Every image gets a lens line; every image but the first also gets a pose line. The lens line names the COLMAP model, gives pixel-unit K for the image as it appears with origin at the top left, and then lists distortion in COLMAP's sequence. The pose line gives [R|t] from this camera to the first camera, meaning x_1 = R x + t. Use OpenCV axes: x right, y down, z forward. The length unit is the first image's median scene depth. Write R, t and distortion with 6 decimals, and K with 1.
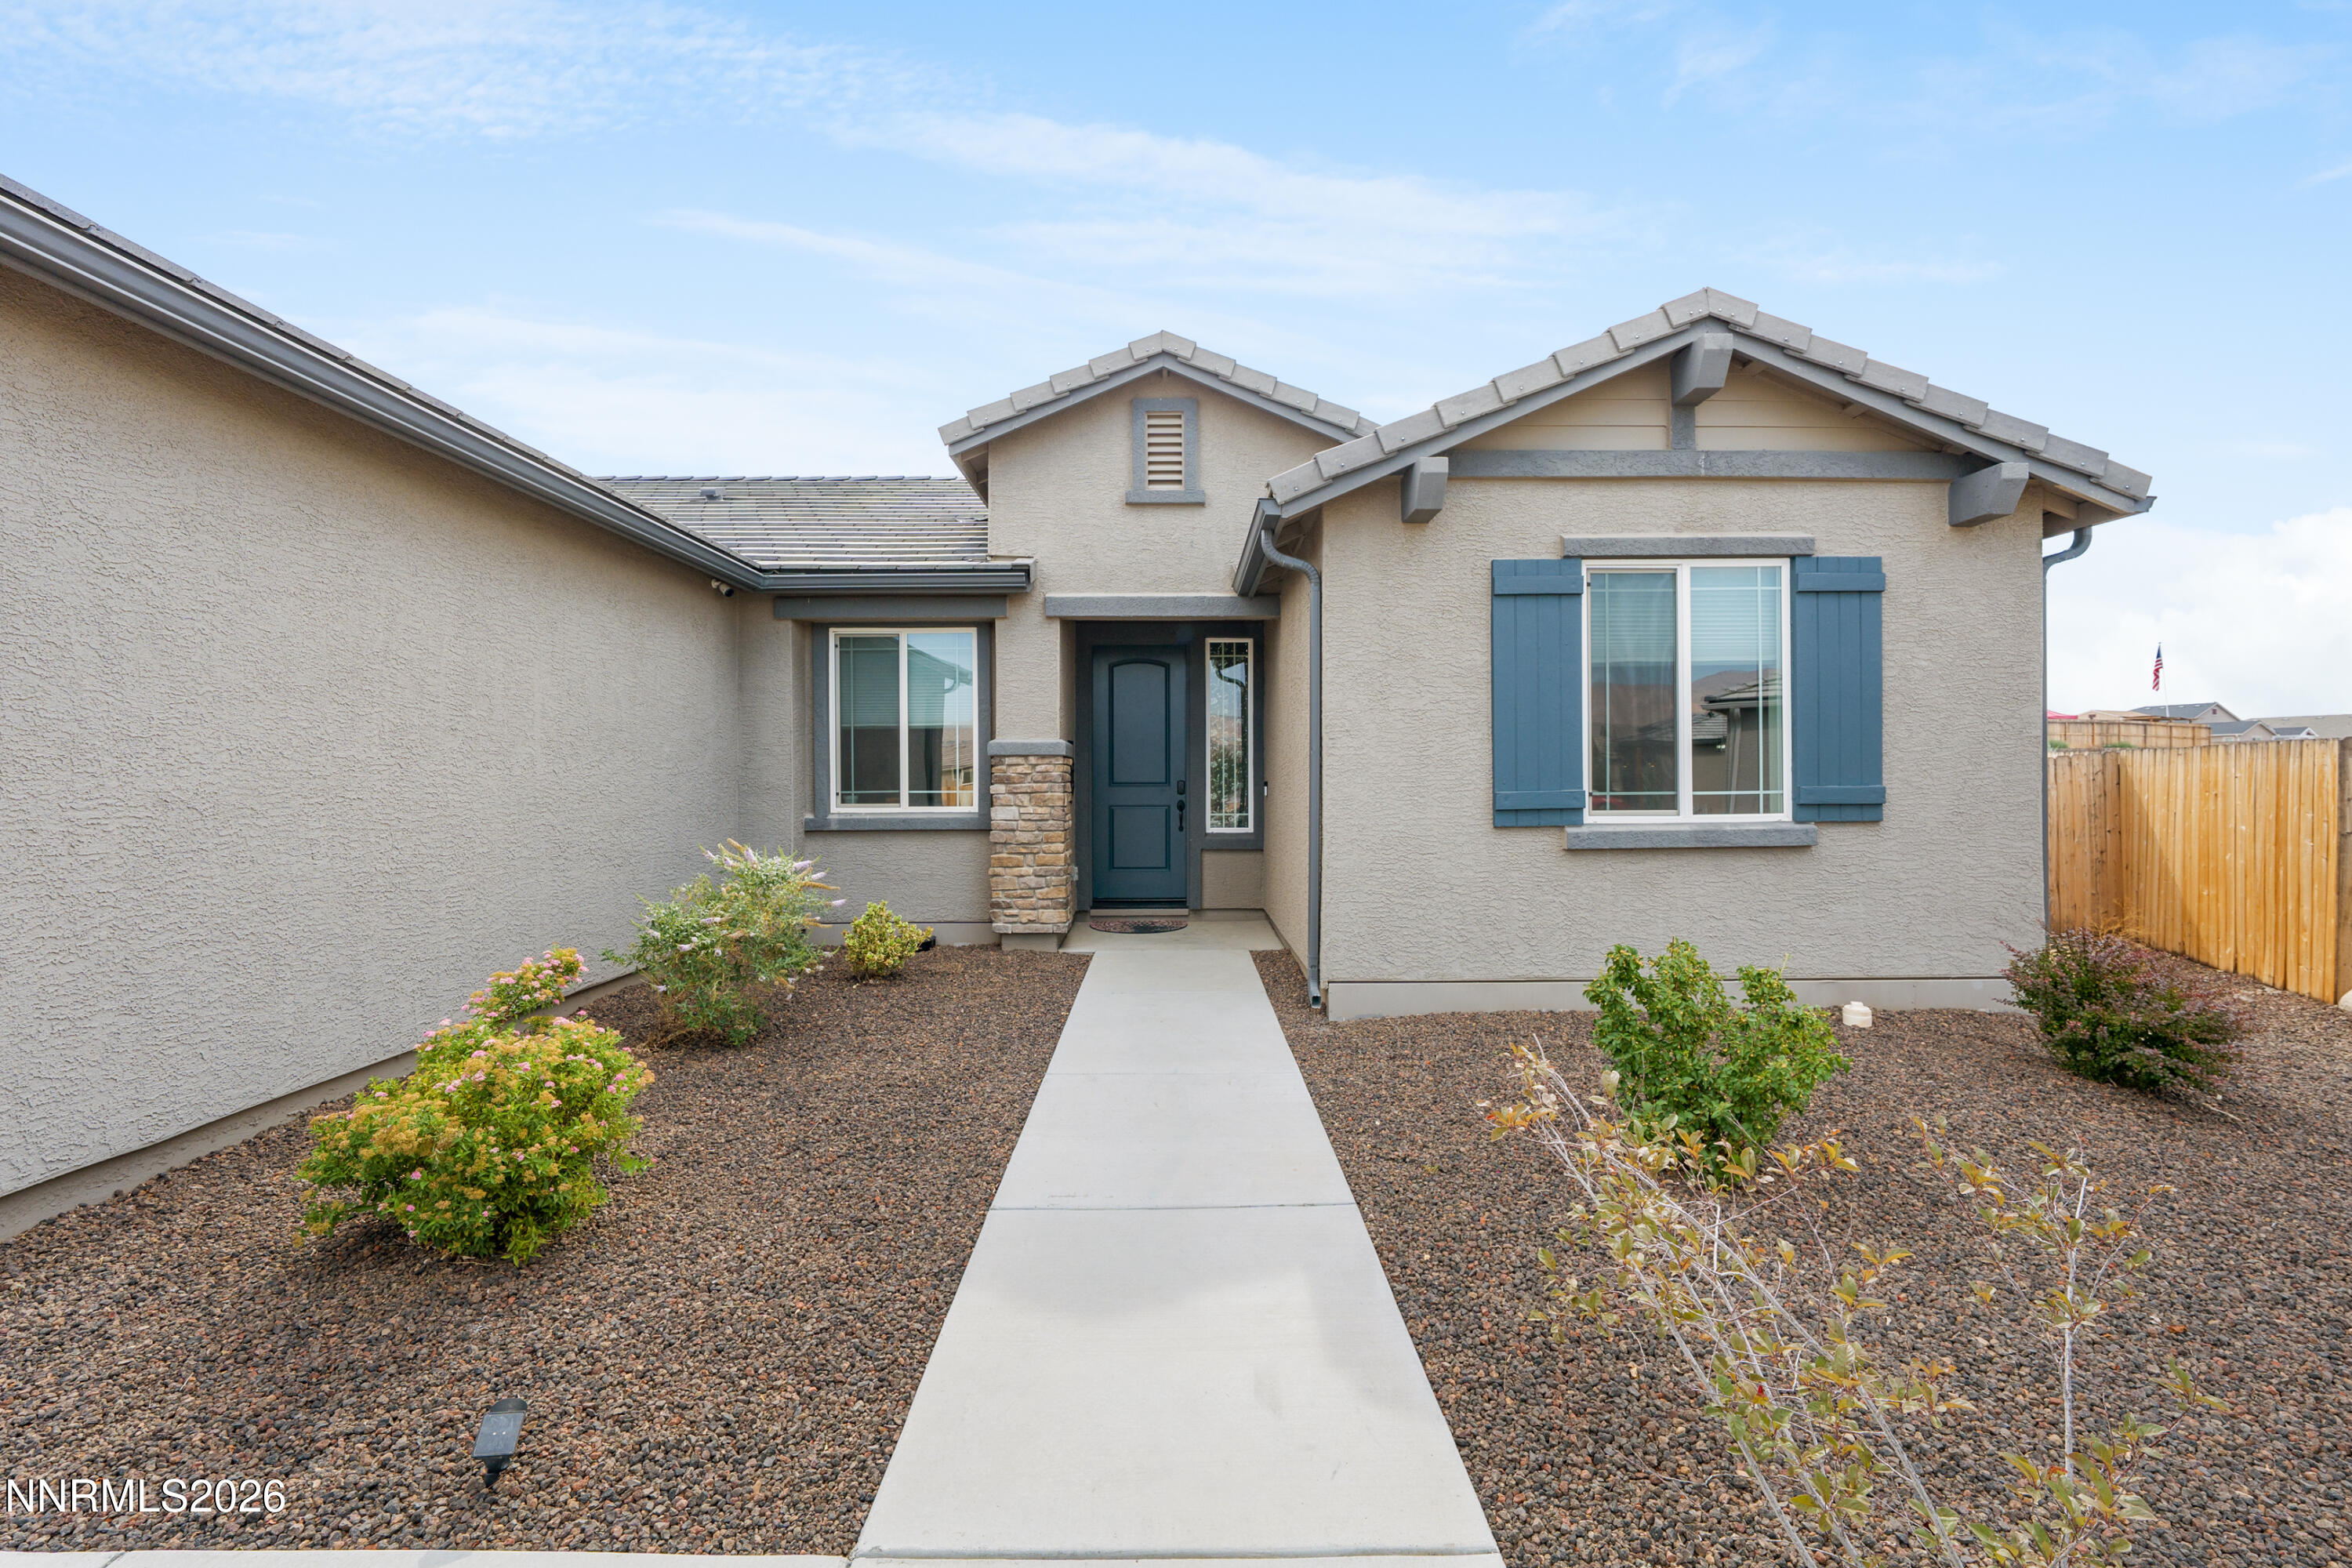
lens RADIAL K [[985.1, 0, 1186.2], [0, 985.1, 786.9], [0, 0, 1]] dist [-0.000445, 0.000038]
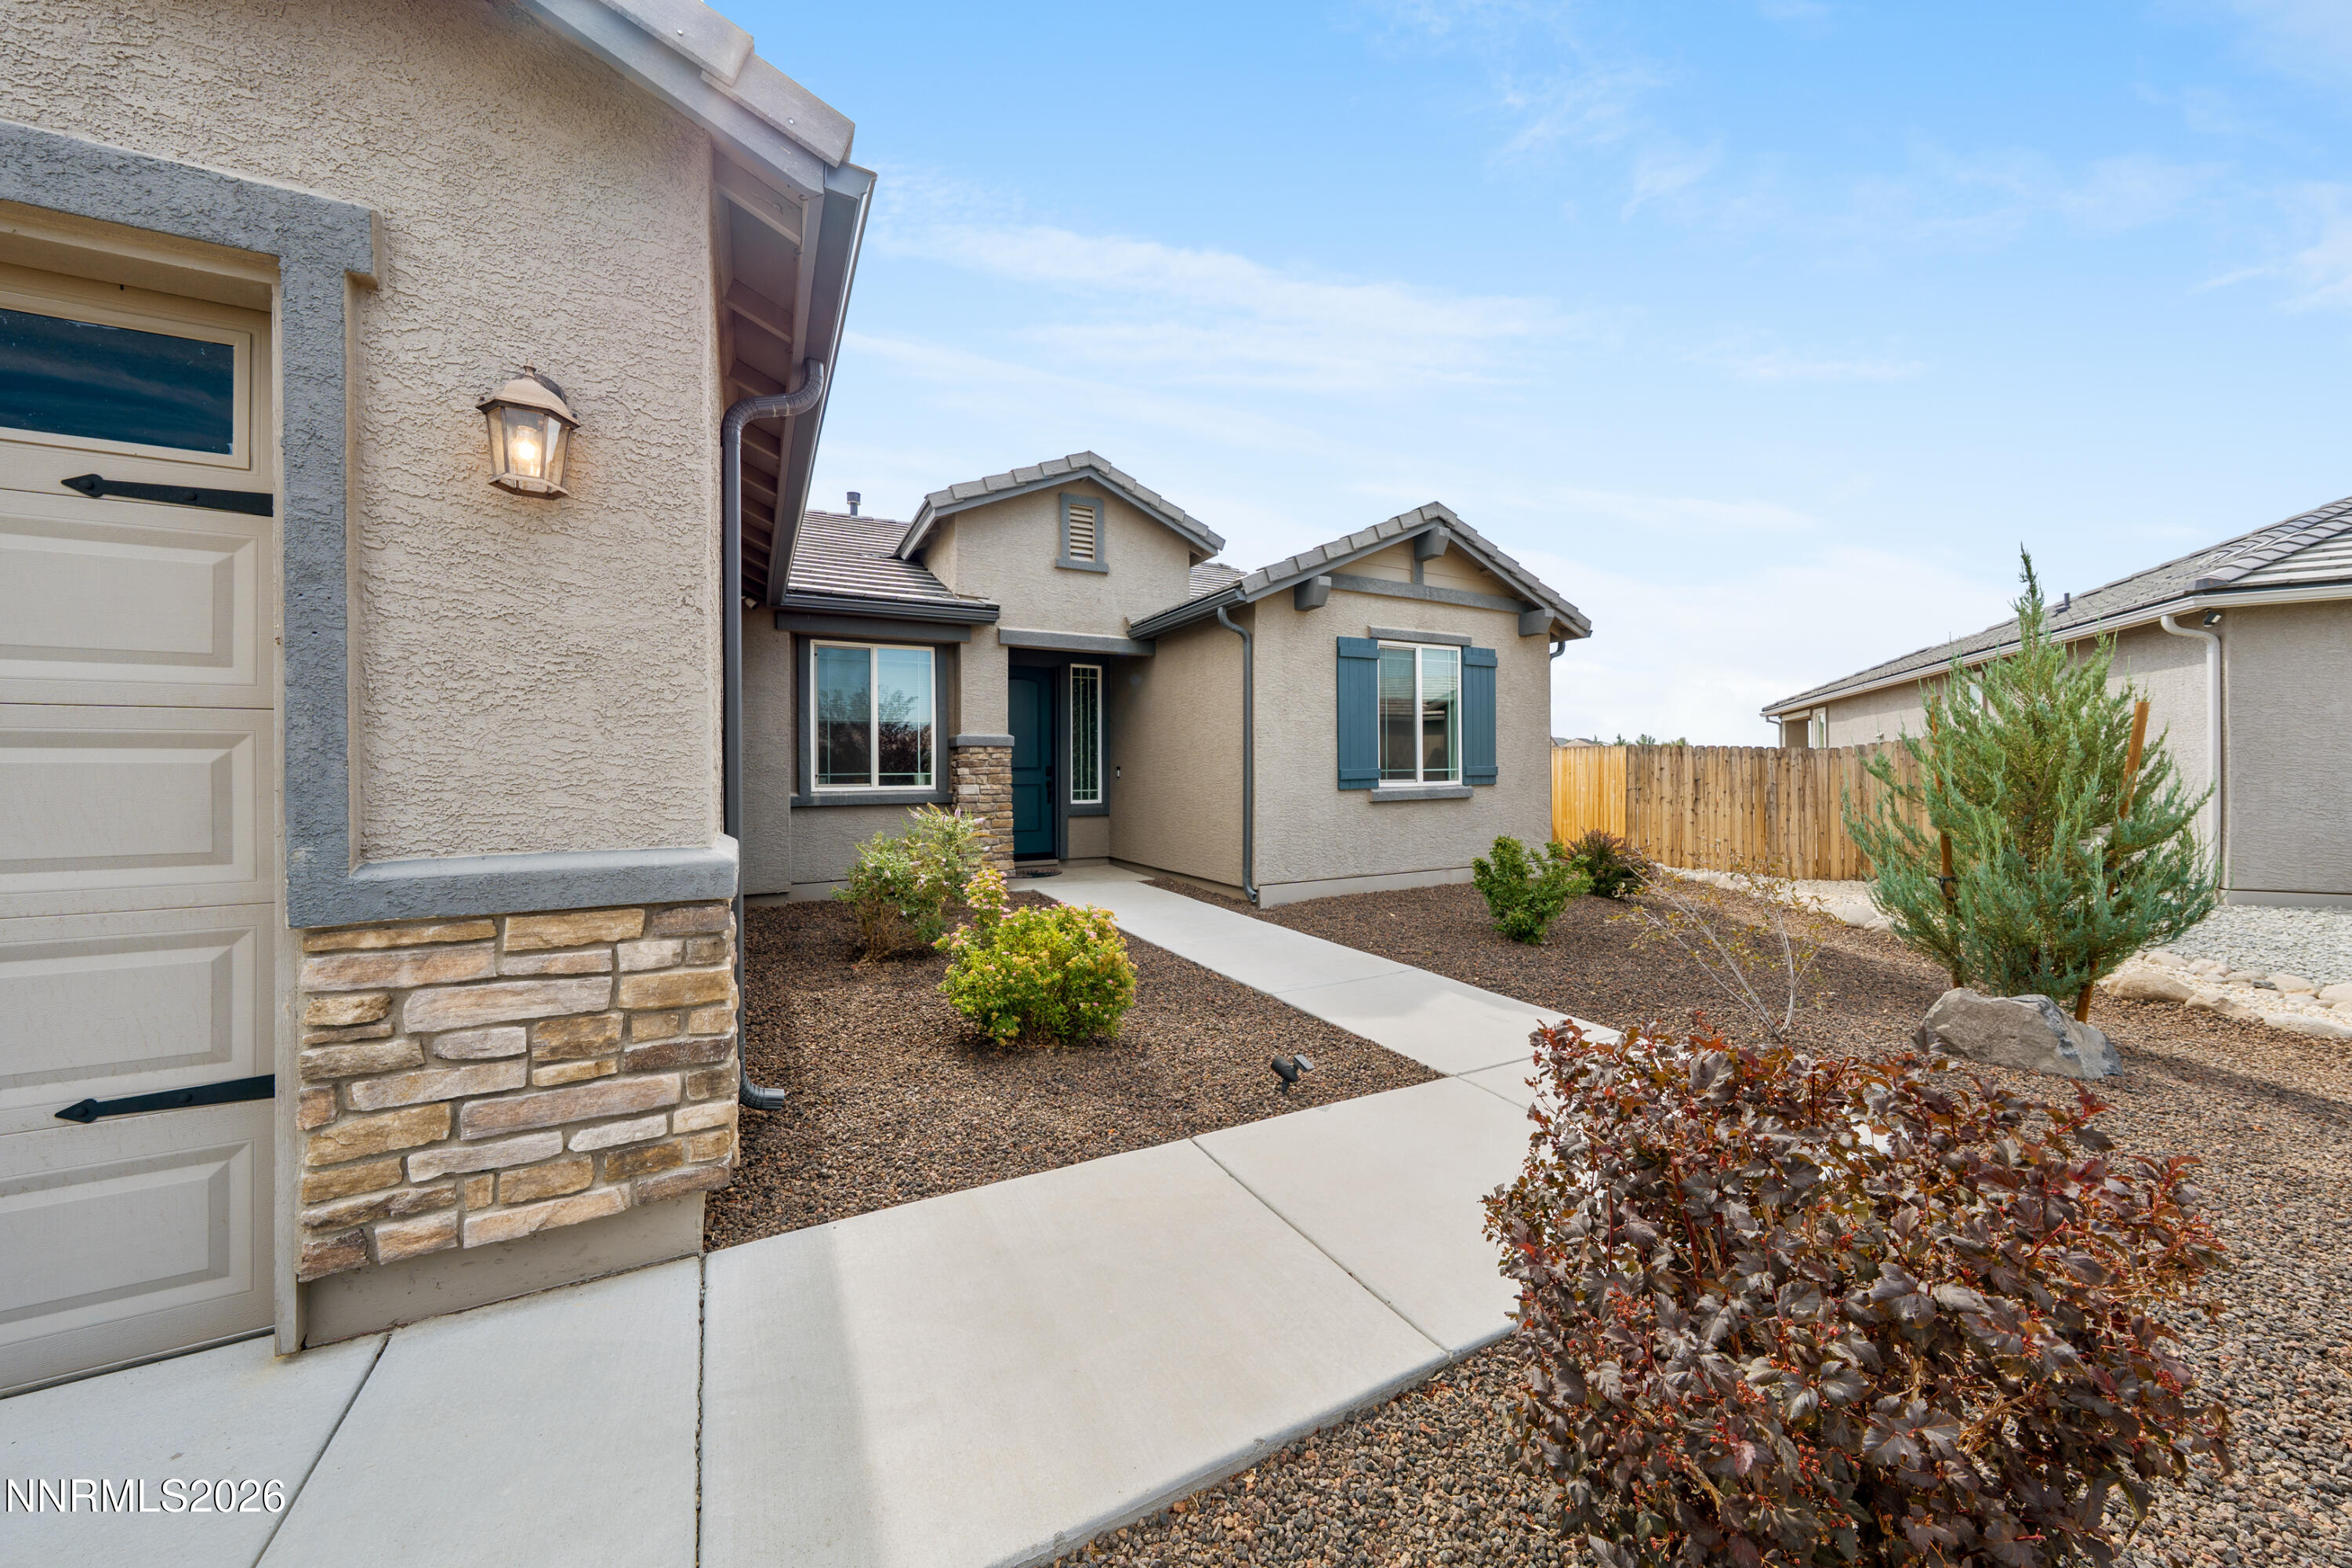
lens RADIAL K [[806.0, 0, 1185.9], [0, 806.0, 775.2], [0, 0, 1]] dist [-0.000719, 0.000258]
pose [[0.886694, -0.004682, 0.462333, -0.572606], [0.007123, 0.999968, -0.003535, 0.018069], [-0.462302, 0.006428, 0.886699, -0.133671]]
